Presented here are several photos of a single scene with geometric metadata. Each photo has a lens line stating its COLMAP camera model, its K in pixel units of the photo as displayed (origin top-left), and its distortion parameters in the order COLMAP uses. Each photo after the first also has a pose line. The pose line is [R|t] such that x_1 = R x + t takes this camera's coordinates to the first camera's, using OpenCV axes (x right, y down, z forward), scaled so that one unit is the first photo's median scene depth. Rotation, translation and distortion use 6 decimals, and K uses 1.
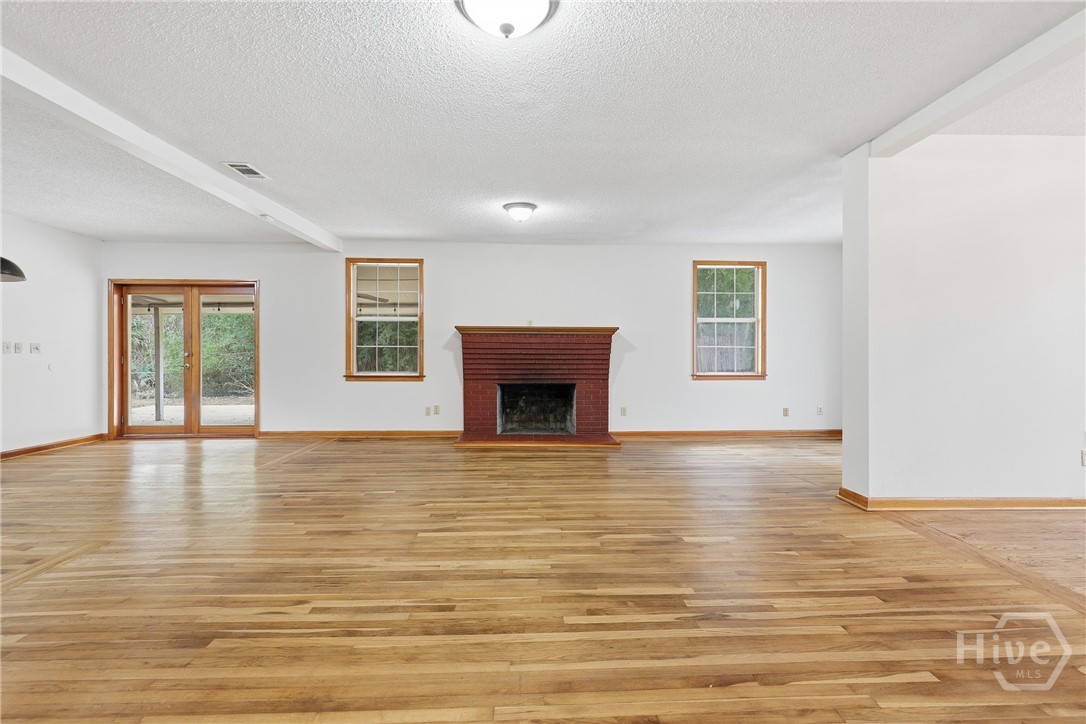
lens RADIAL K [[500.2, 0, 544.8], [0, 500.2, 359.8], [0, 0, 1]] dist [0.009953, 0.000228]
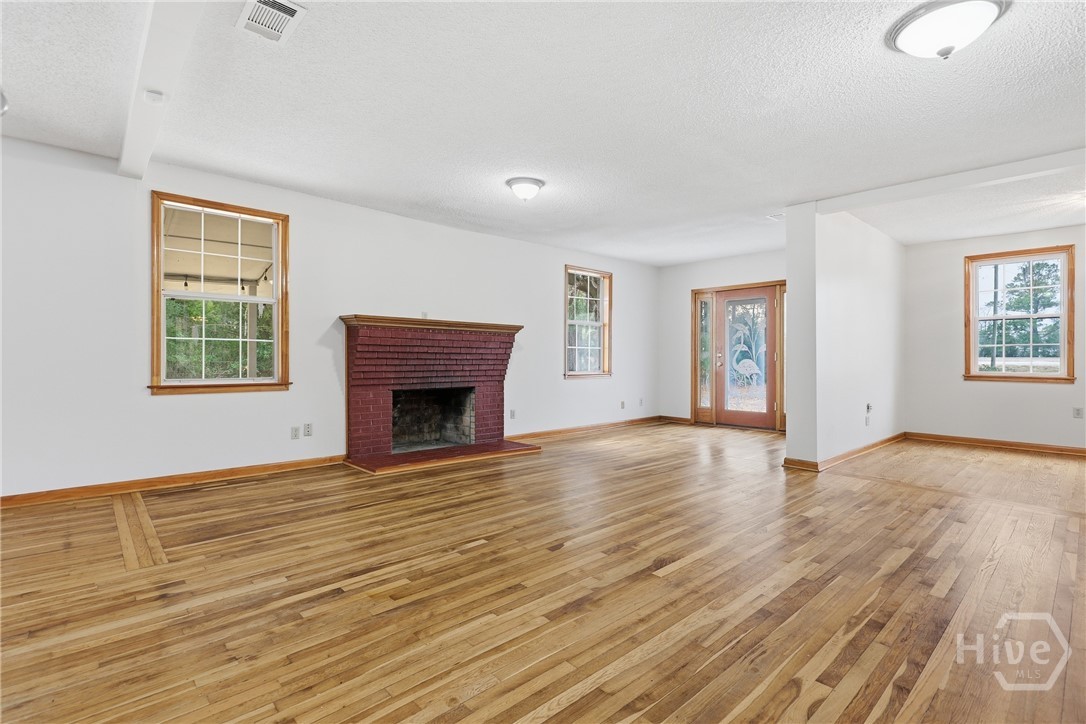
lens RADIAL K [[510.9, 0, 544.4], [0, 510.9, 362.1], [0, 0, 1]] dist [-0.002222, 0.000485]
pose [[0.759275, -0.002669, 0.650764, -0.437136], [-0.001425, 0.999982, 0.005765, -0.001571], [-0.650768, -0.005305, 0.759258, 0.228898]]
